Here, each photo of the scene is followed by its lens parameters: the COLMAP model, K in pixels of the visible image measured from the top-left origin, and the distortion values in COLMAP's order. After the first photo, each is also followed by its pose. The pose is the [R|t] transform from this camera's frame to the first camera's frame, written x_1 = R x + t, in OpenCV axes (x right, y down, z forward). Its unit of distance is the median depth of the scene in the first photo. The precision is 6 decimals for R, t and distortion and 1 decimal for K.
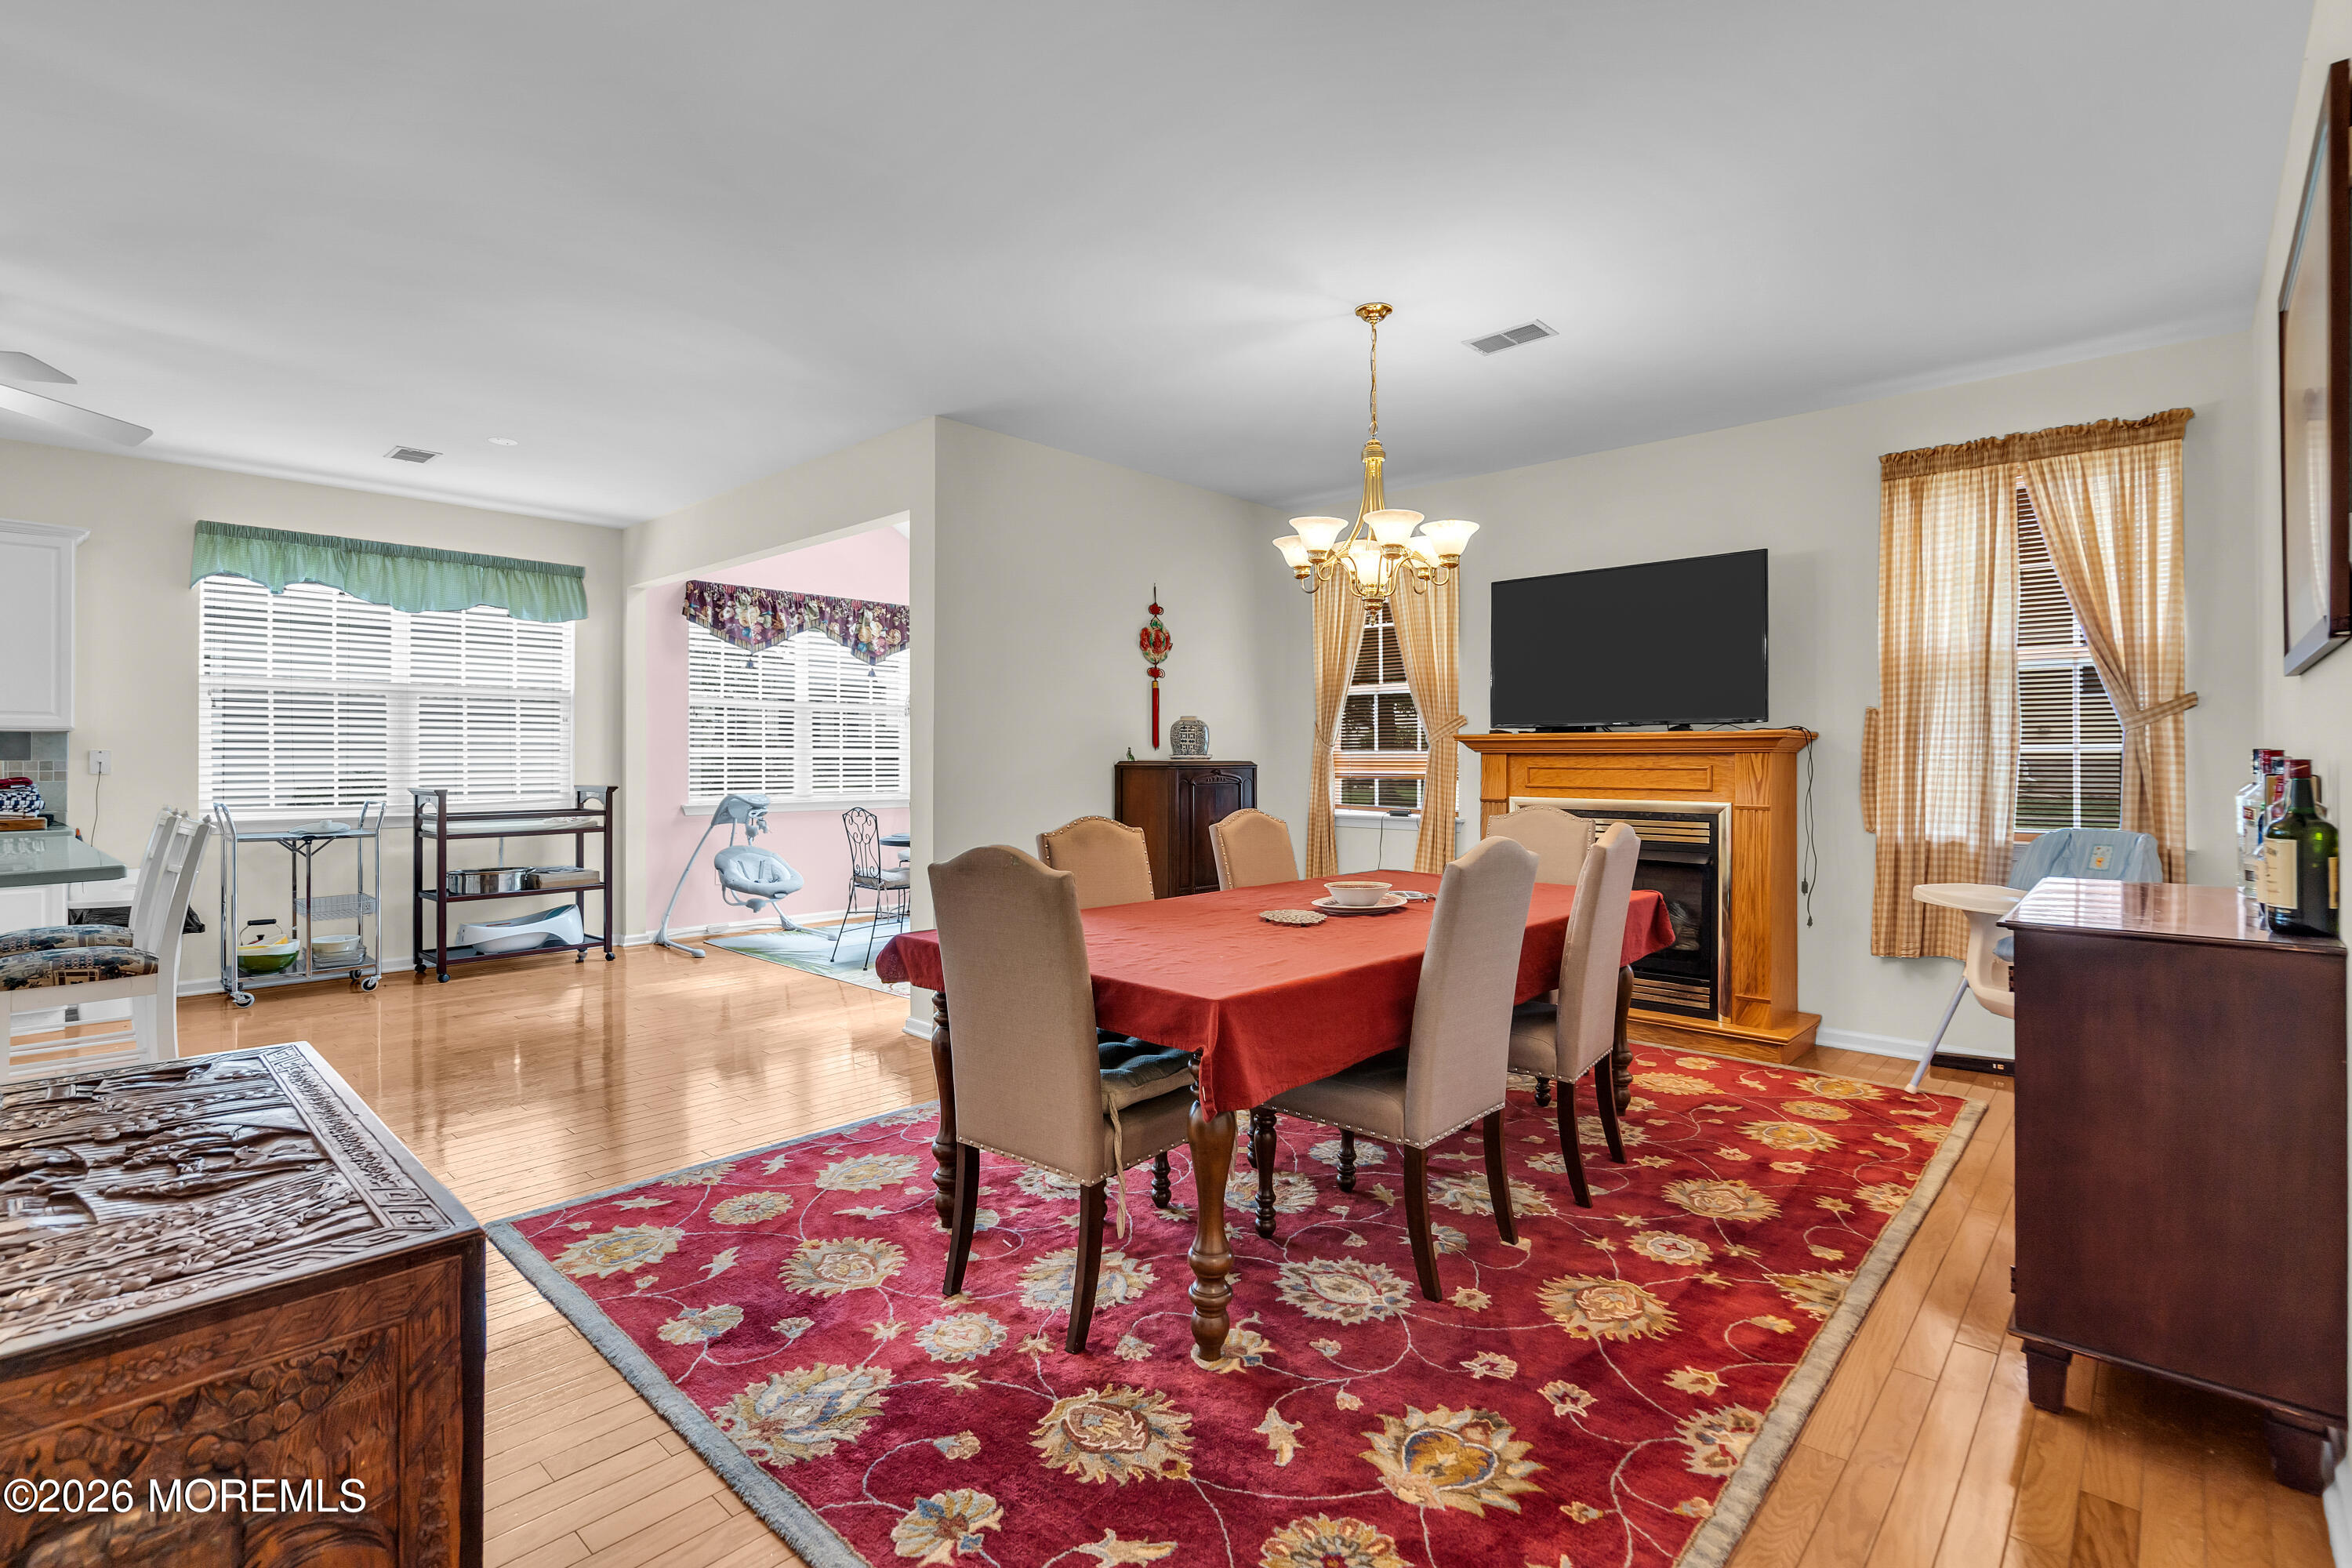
lens RADIAL K [[1093.8, 0, 1176.0], [0, 1093.8, 784.0], [0, 0, 1]] dist [-0.000992, -0.000233]
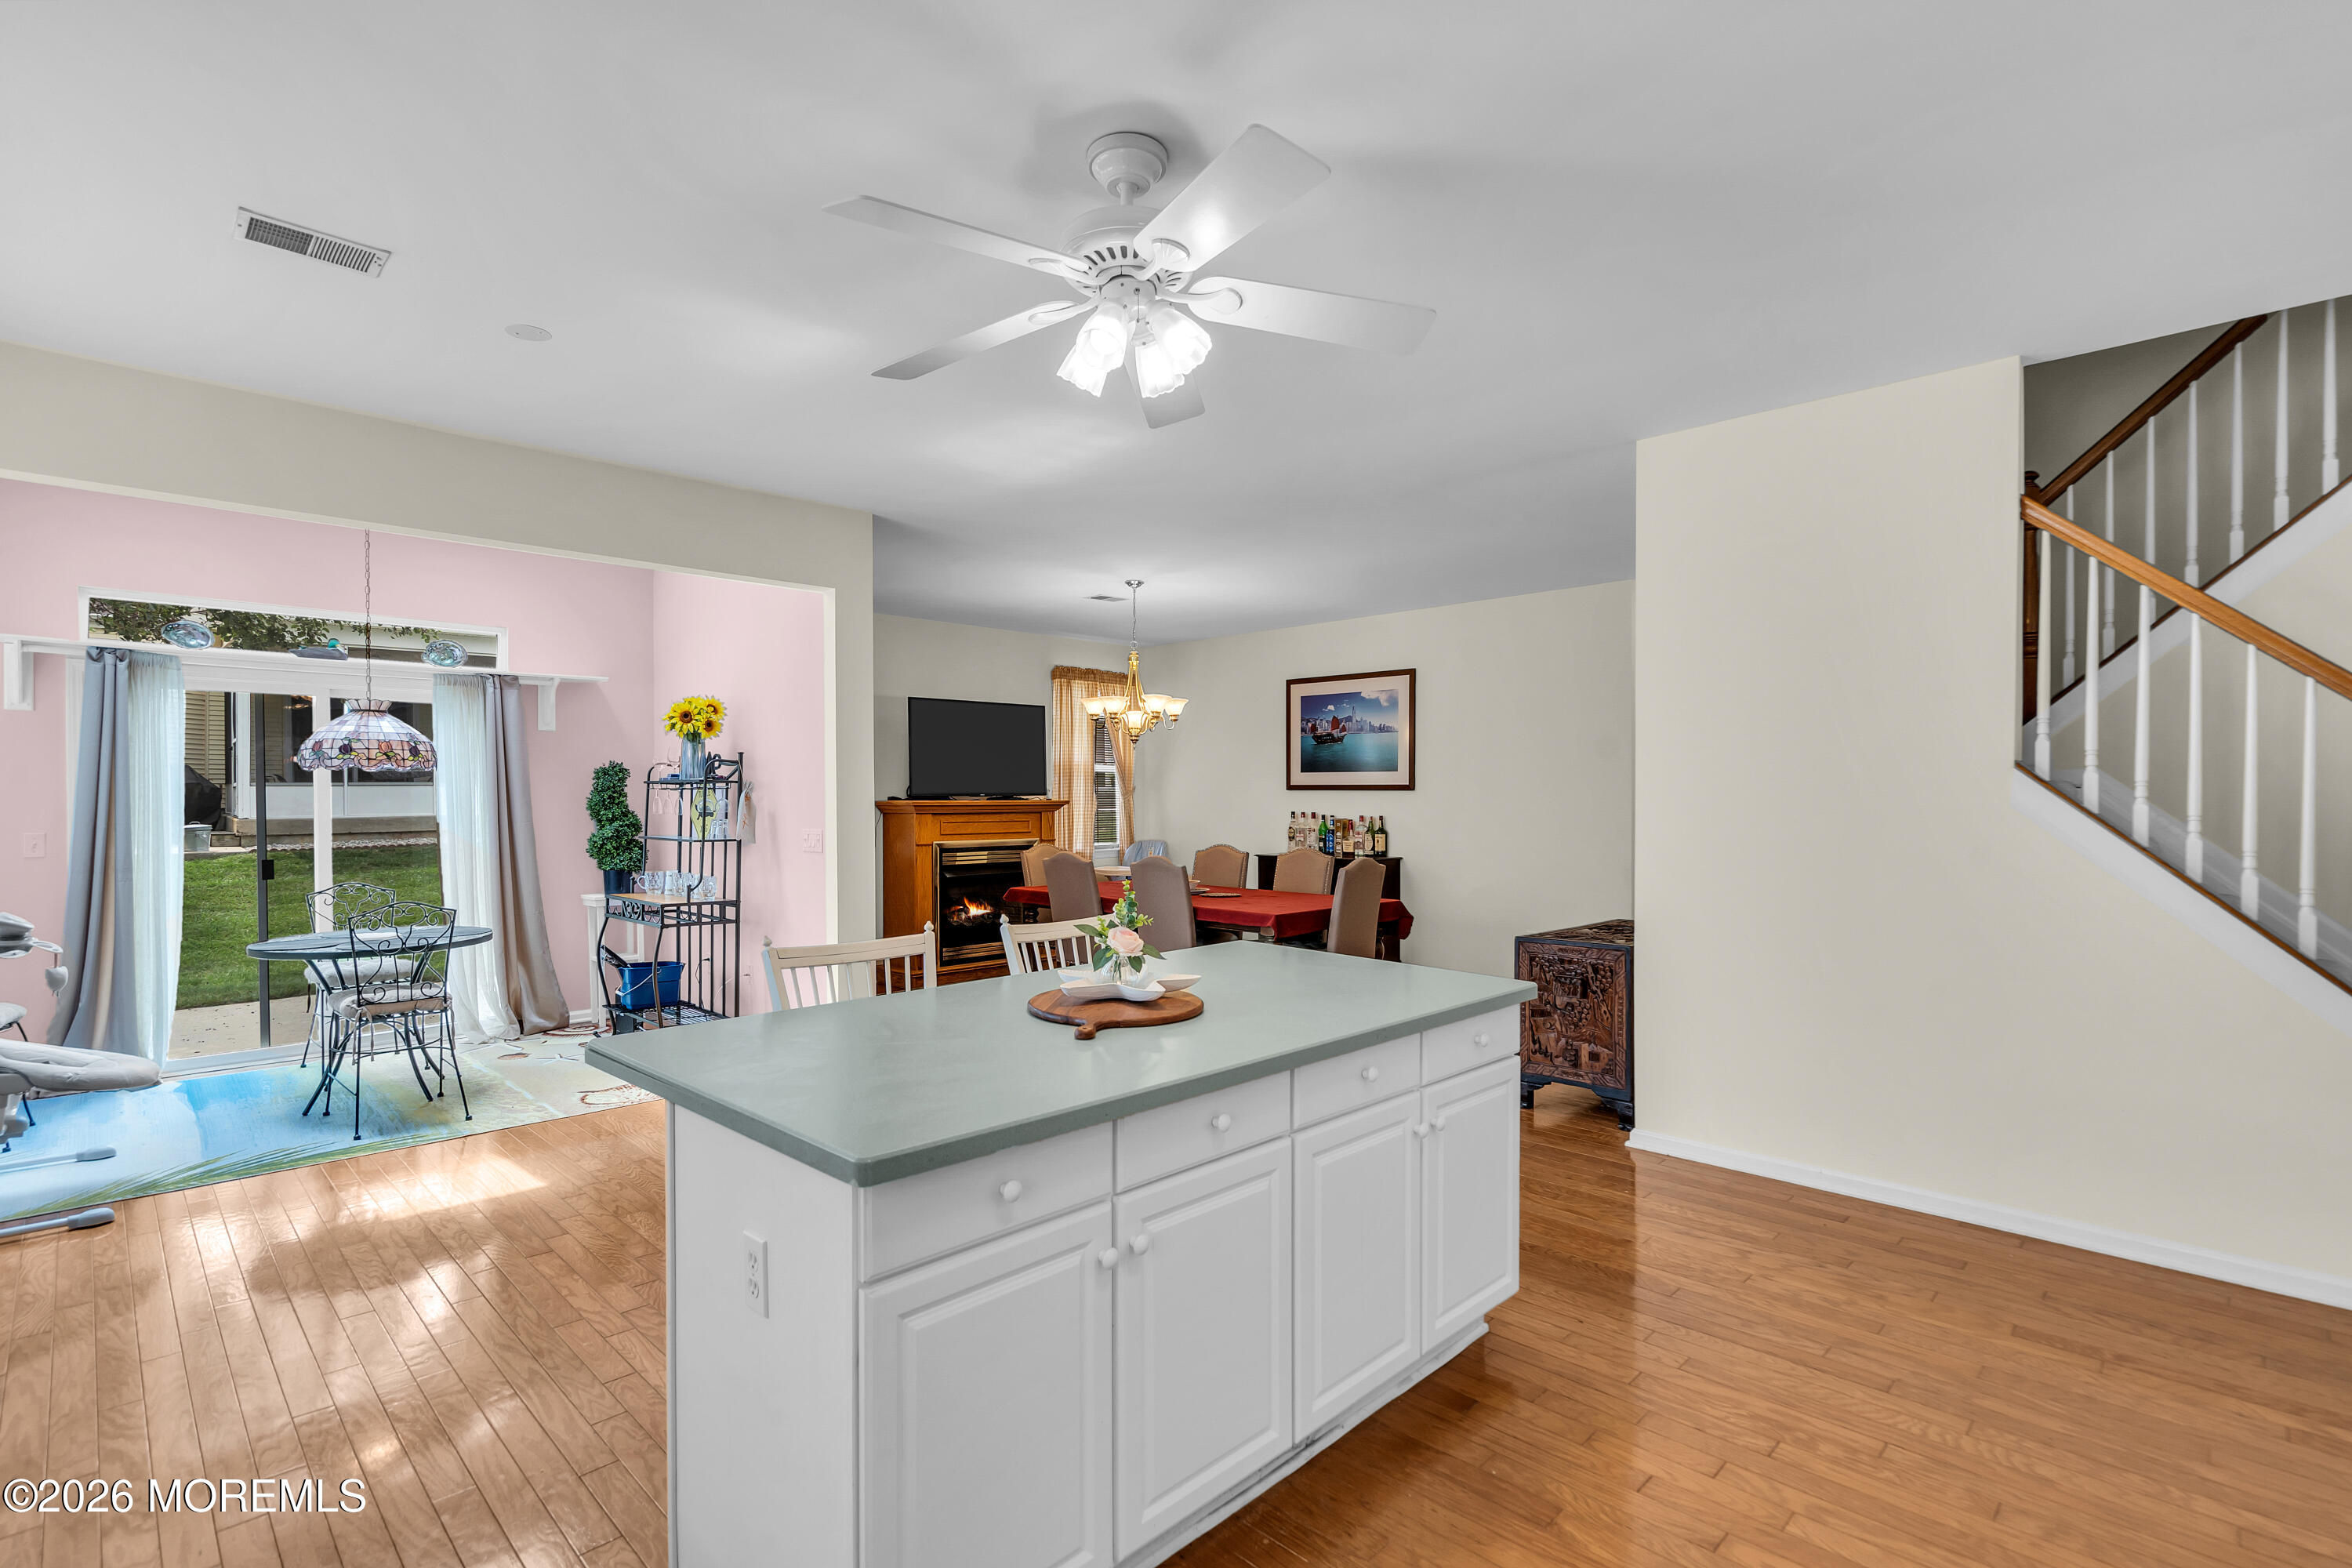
lens RADIAL K [[1093.8, 0, 1176.0], [0, 1093.8, 784.0], [0, 0, 1]] dist [-0.000992, -0.000233]
pose [[0.038070, 0.007195, 0.999249, -1.354850], [0.009315, 0.999928, -0.007555, -0.062042], [-0.999232, 0.009596, 0.038000, 0.694363]]
